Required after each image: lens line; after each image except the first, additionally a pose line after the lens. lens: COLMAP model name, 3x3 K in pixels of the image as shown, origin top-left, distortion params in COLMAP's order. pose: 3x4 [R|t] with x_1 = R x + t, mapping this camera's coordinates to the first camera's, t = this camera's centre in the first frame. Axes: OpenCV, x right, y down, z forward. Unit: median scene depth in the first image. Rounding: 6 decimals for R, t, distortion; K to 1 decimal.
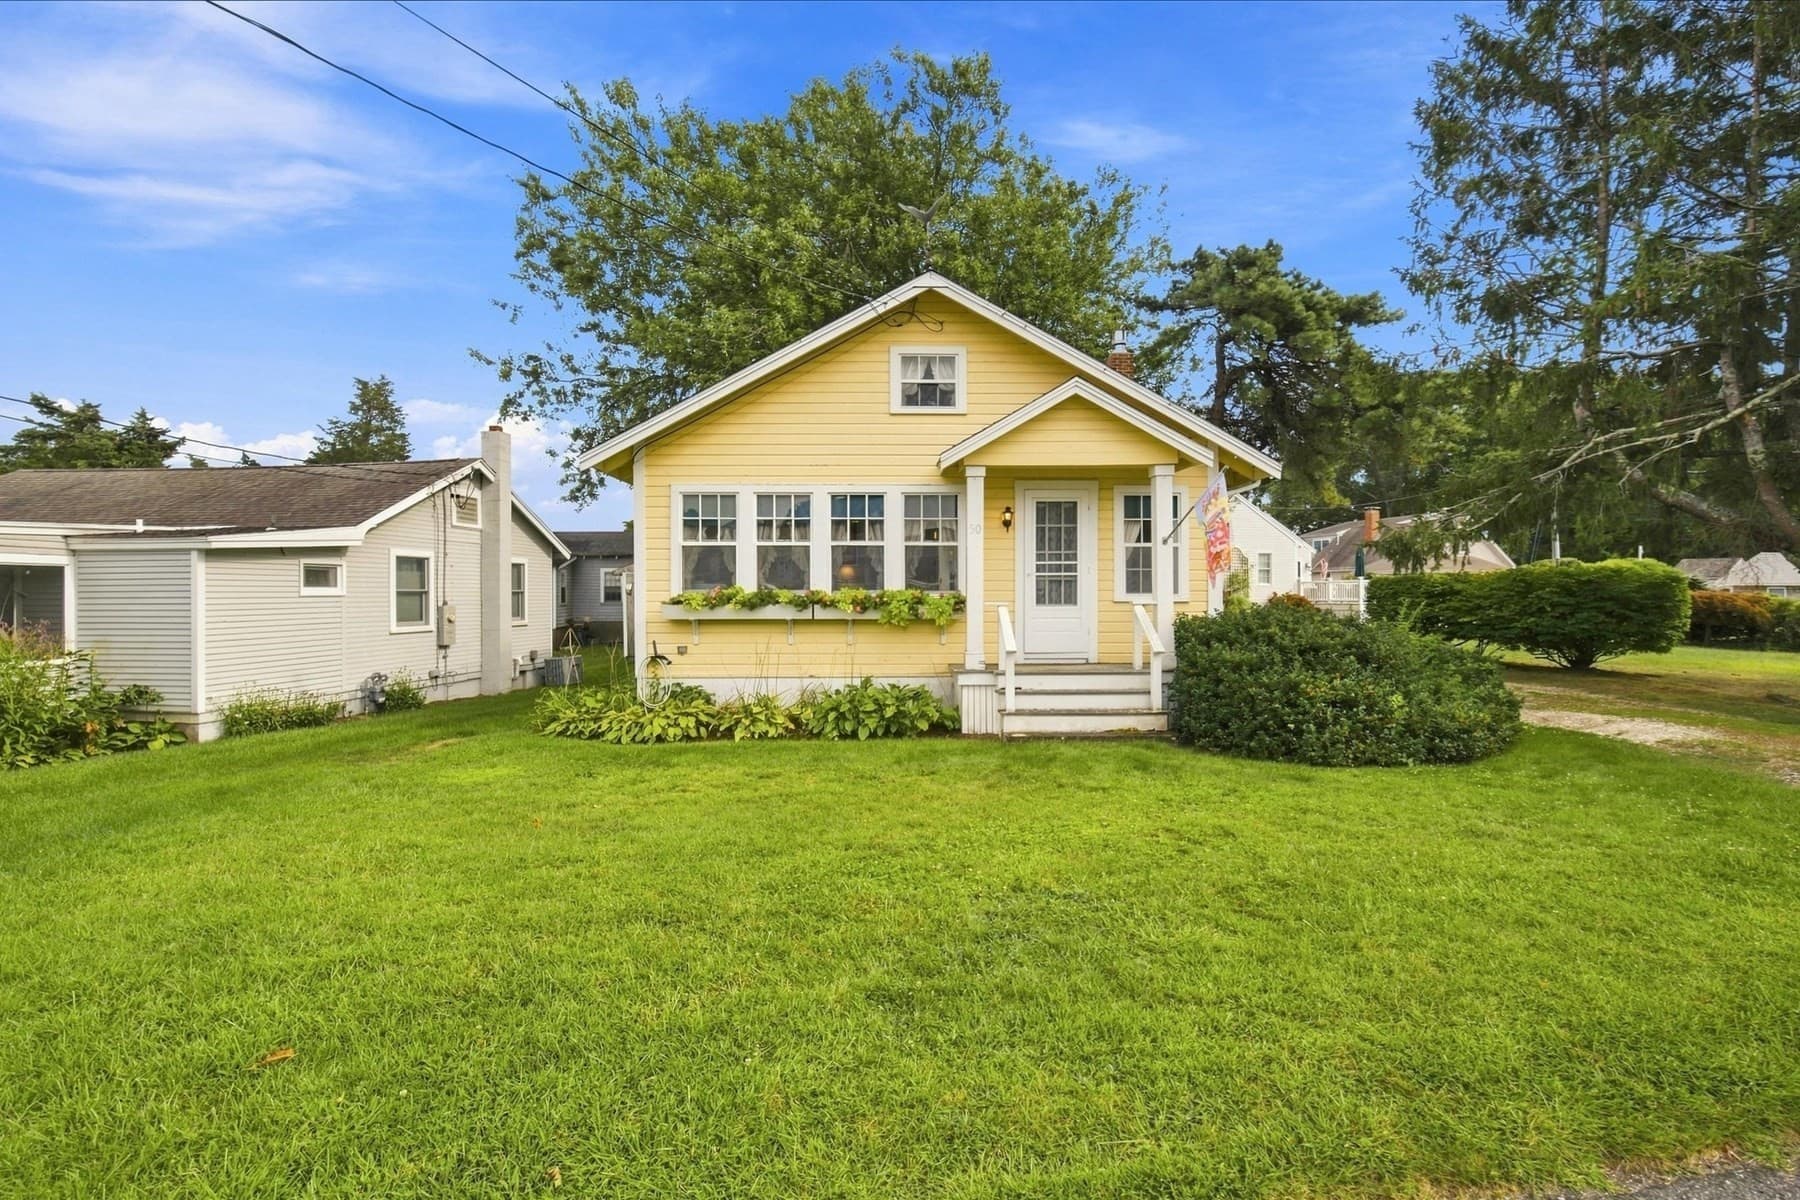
lens RADIAL K [[815.0, 0, 900.0], [0, 815.0, 600.0], [0, 0, 1]] dist [-0.002971, -0.000374]
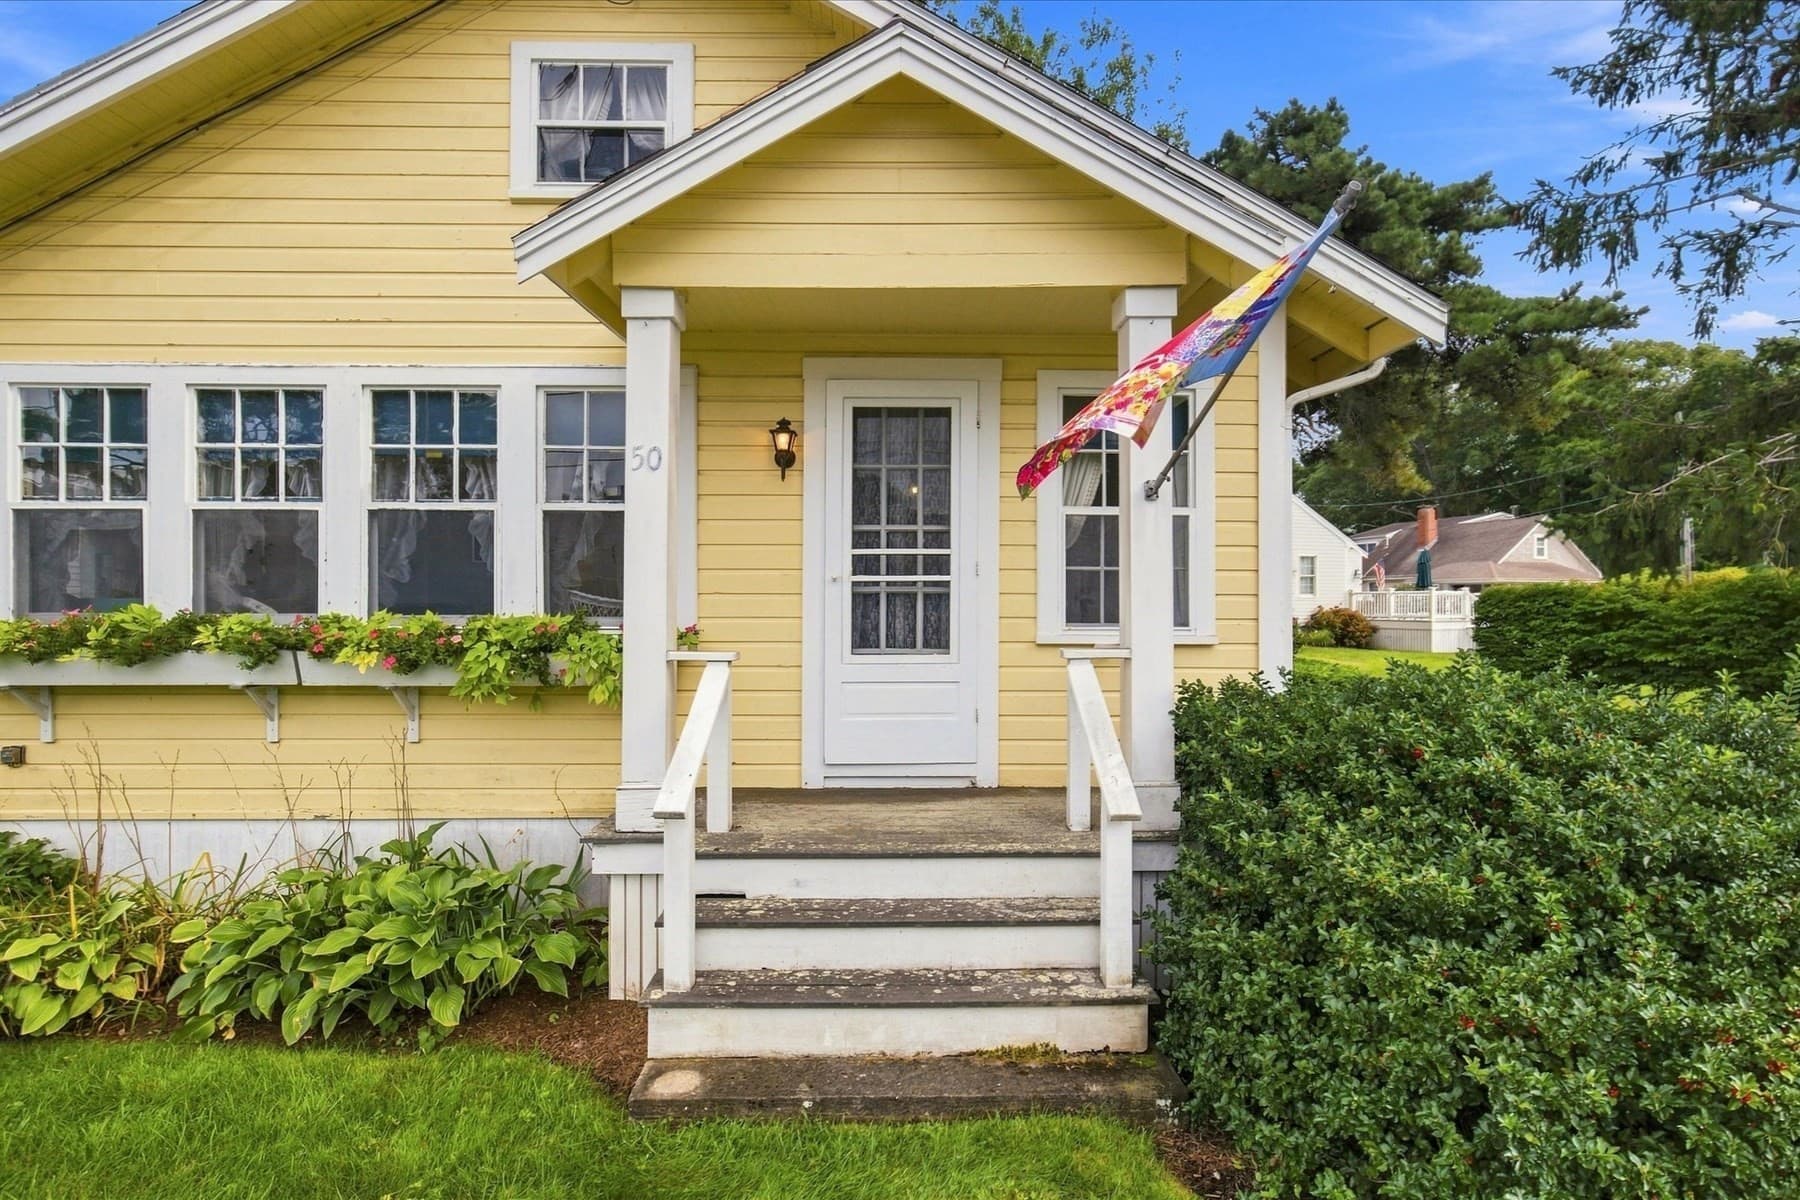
lens RADIAL K [[869.5, 0, 900.0], [0, 869.5, 600.0], [0, 0, 1]] dist [0.004730, 0.000334]
pose [[0.999974, 0.006952, -0.001944, 0.192648], [-0.006970, 0.999933, -0.009286, -0.016870], [0.001880, 0.009299, 0.999955, 0.548034]]
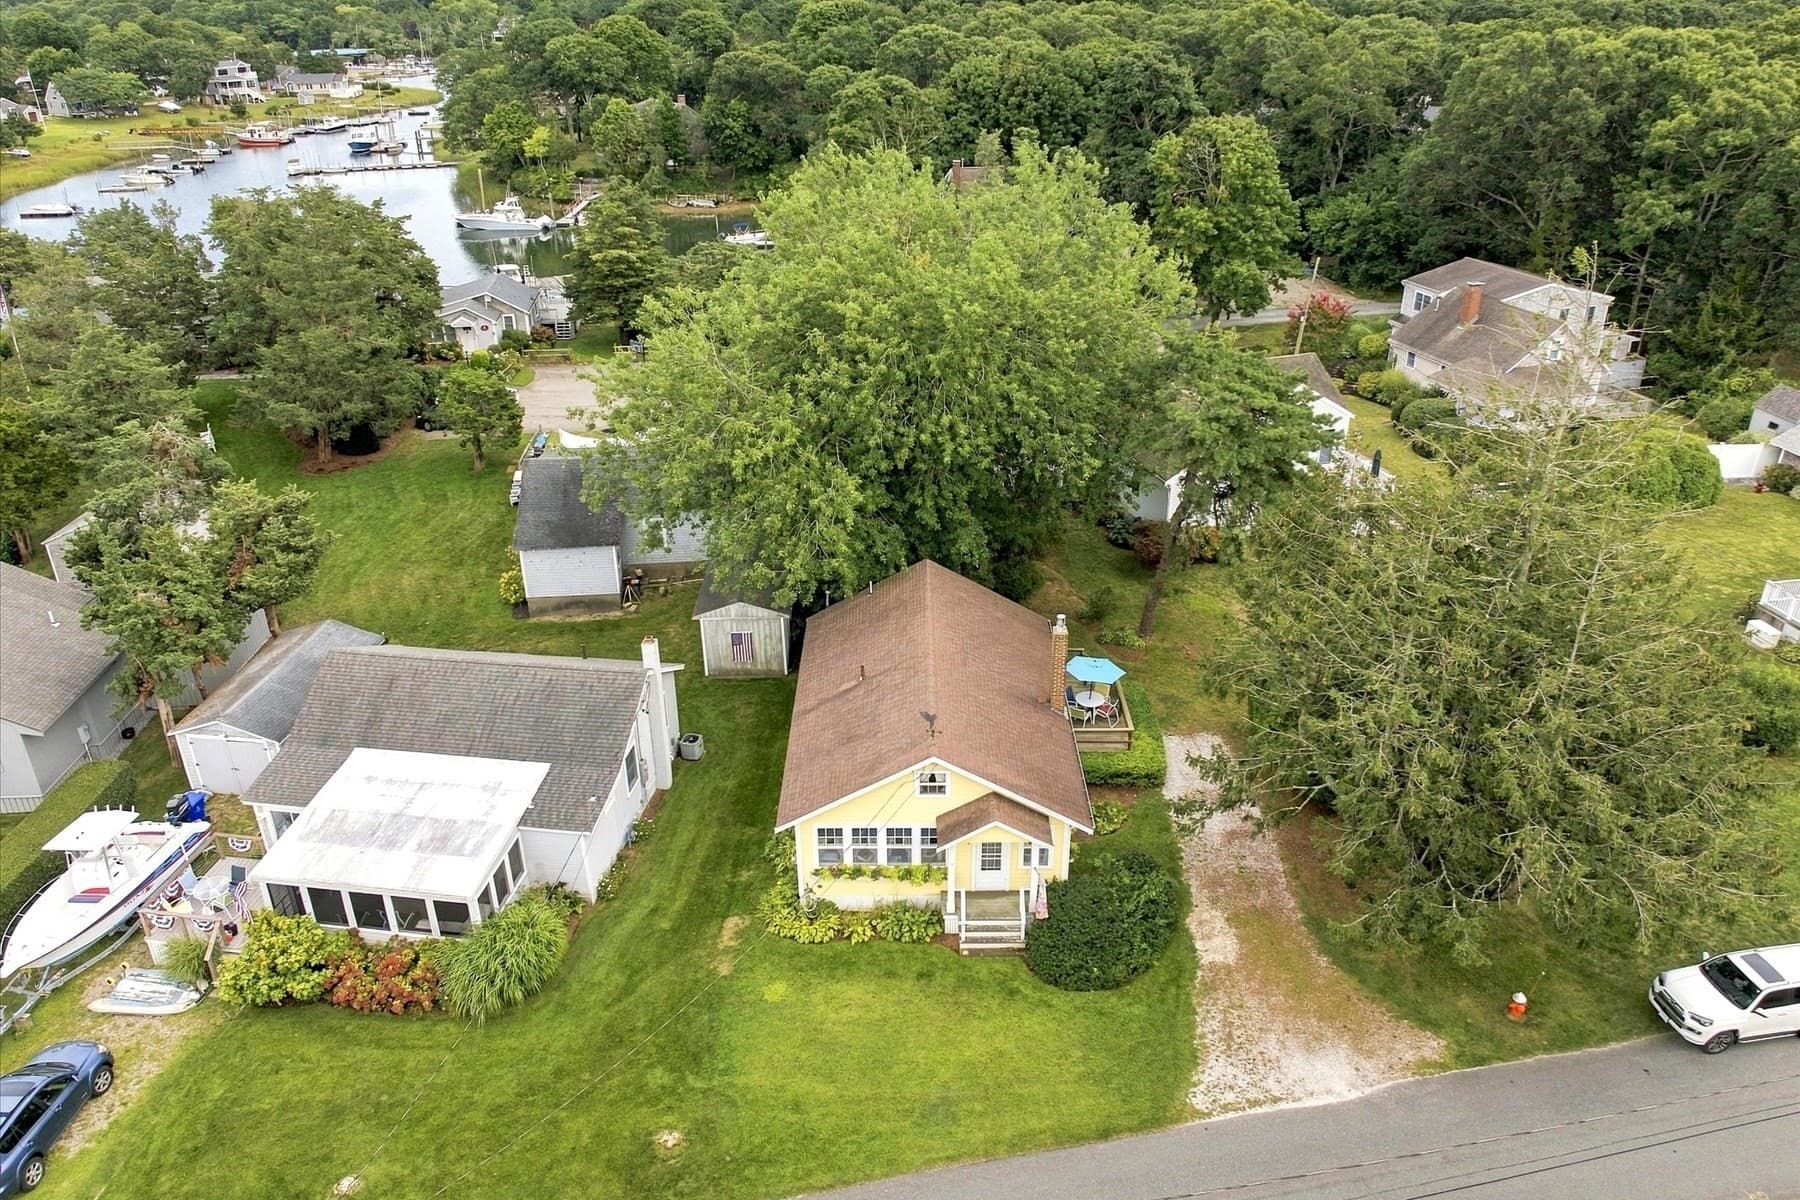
lens RADIAL K [[1282.5, 0, 900.0], [0, 1282.5, 600.0], [0, 0, 1]] dist [-0.050227, 0.034647]
pose [[0.999728, 0.004635, -0.022842, 0.024333], [0.005964, 0.896517, 0.442968, -2.147281], [0.022532, -0.442984, 0.896246, -1.735106]]
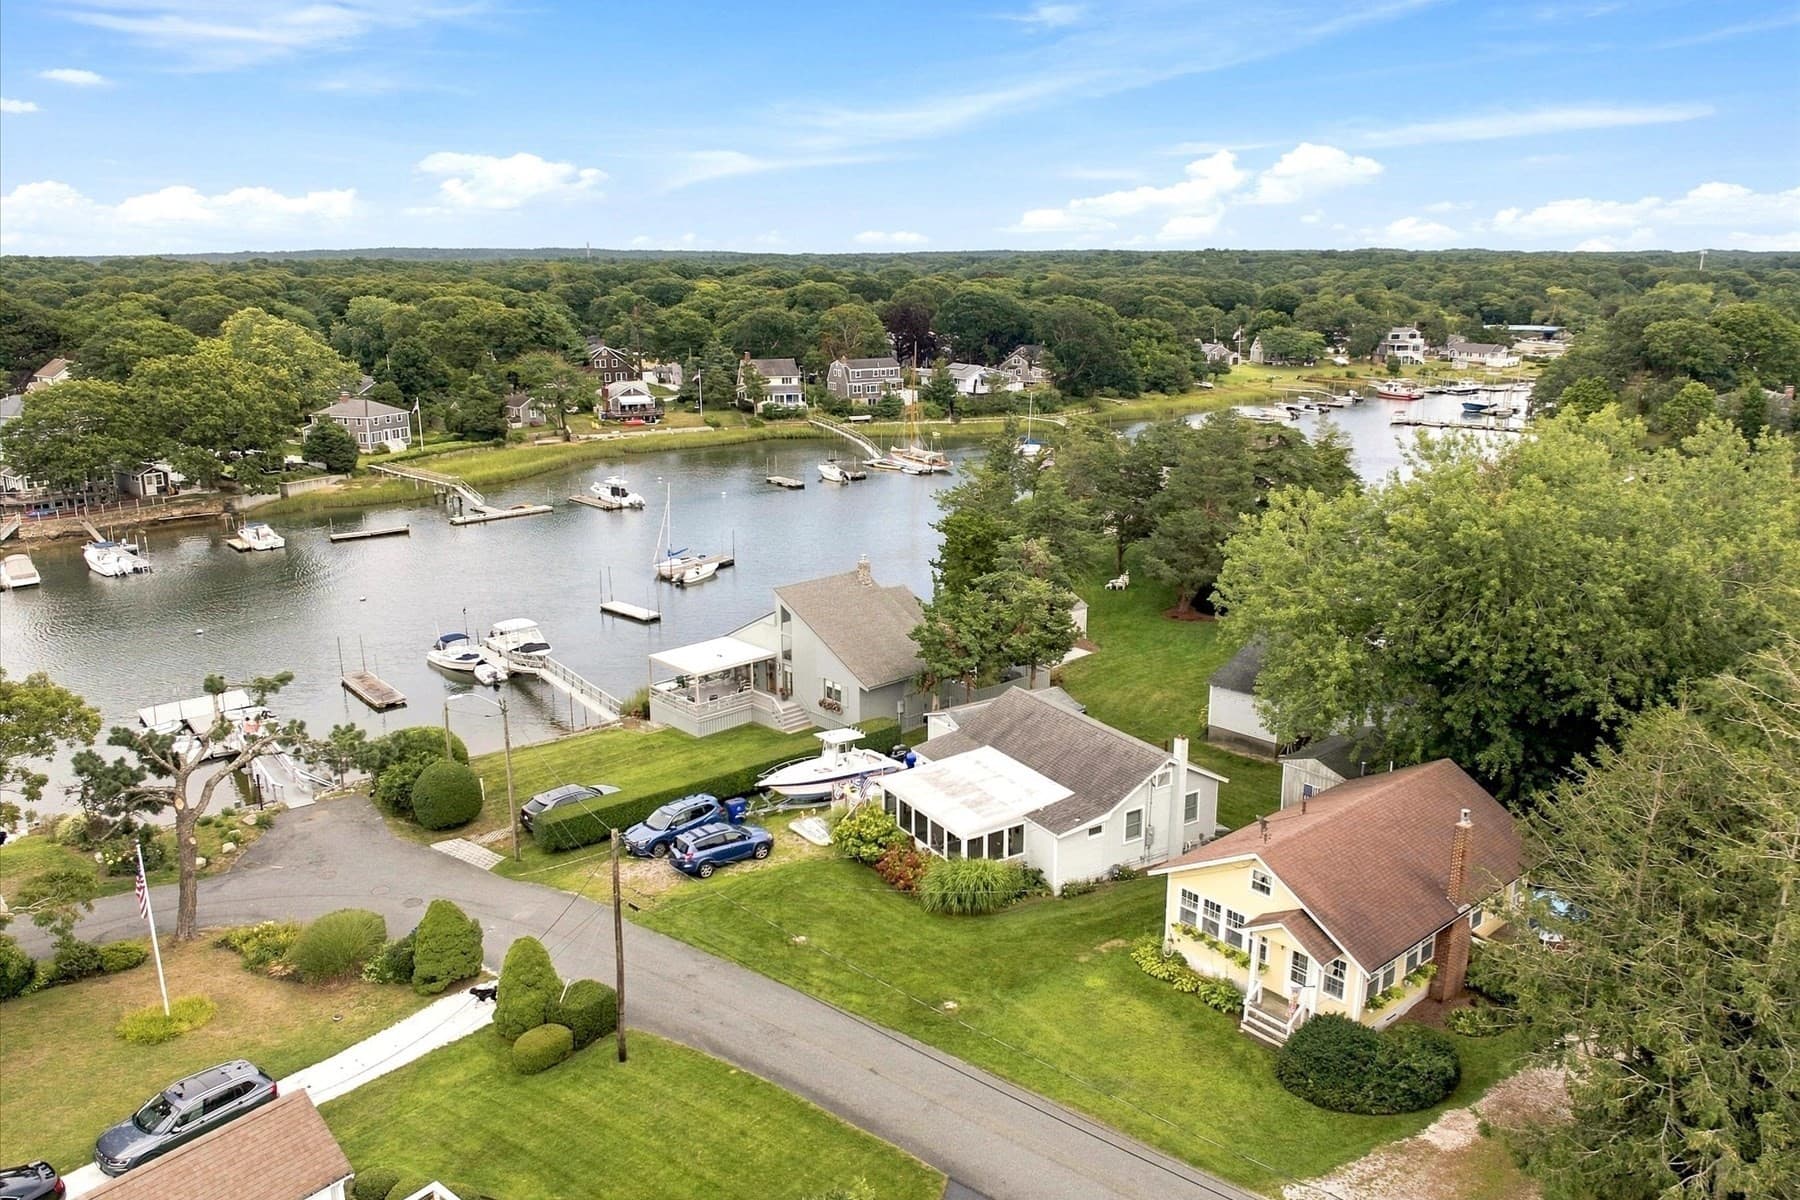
lens RADIAL K [[1277.5, 0, 868.8], [0, 1277.5, 593.6], [0, 0, 1]] dist [-0.029531, -0.012022]
pose [[0.600500, 0.197778, -0.774780, 2.175238], [0.003506, 0.968269, 0.249887, -2.123656], [0.799617, -0.152774, 0.580752, -2.120682]]
